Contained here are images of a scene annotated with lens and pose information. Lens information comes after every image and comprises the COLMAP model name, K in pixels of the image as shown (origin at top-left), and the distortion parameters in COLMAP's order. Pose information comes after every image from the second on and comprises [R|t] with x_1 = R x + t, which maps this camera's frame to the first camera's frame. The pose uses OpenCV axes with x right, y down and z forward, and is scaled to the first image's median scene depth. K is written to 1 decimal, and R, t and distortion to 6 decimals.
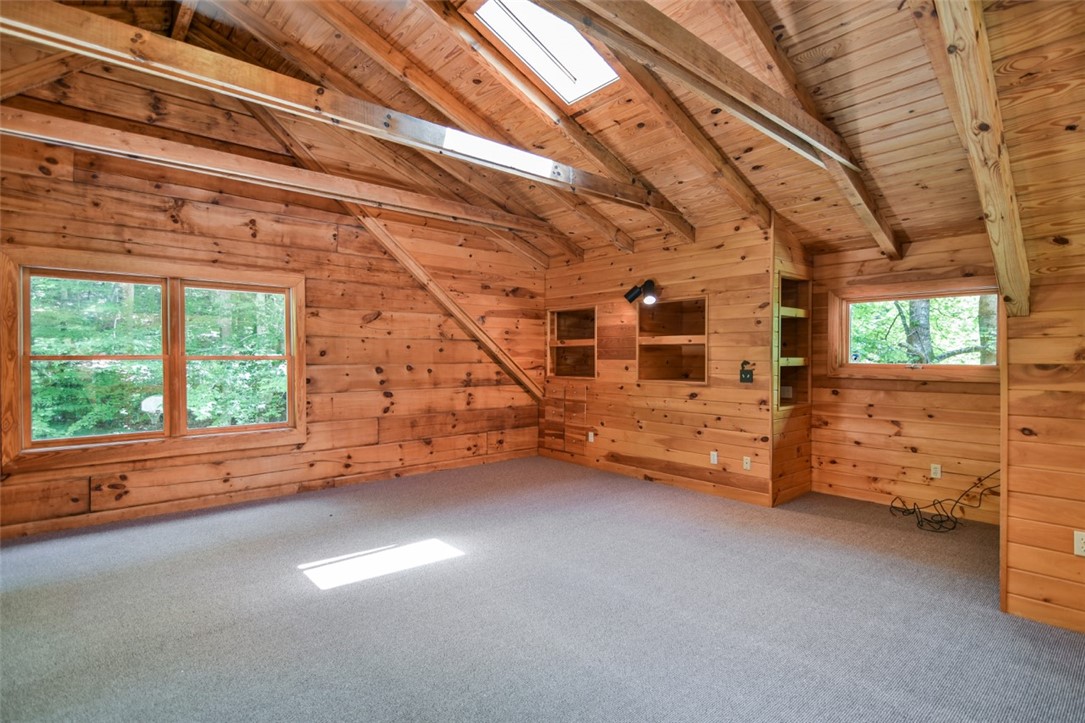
lens RADIAL K [[529.6, 0, 546.1], [0, 529.6, 360.8], [0, 0, 1]] dist [0.004354, -0.009210]
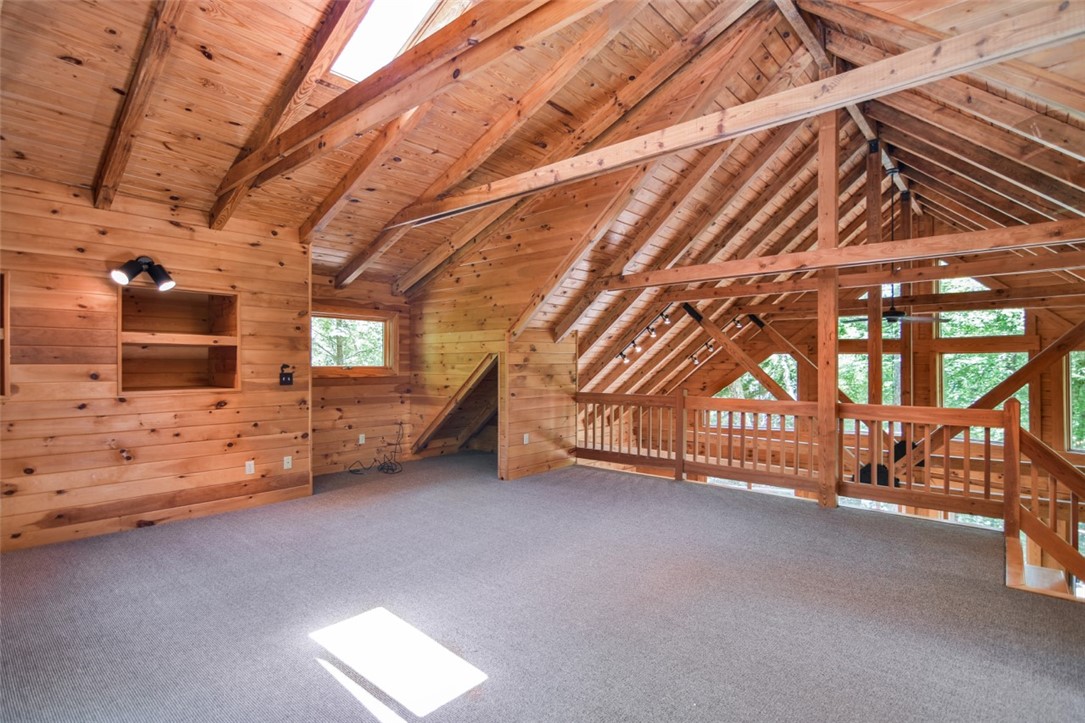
lens RADIAL K [[529.6, 0, 551.1], [0, 529.6, 360.2], [0, 0, 1]] dist [0.004354, -0.009210]
pose [[-0.137906, 0.004203, 0.990436, -0.682256], [0.006296, 0.999975, -0.003367, -0.000977], [-0.990425, 0.005772, -0.137929, 0.595115]]
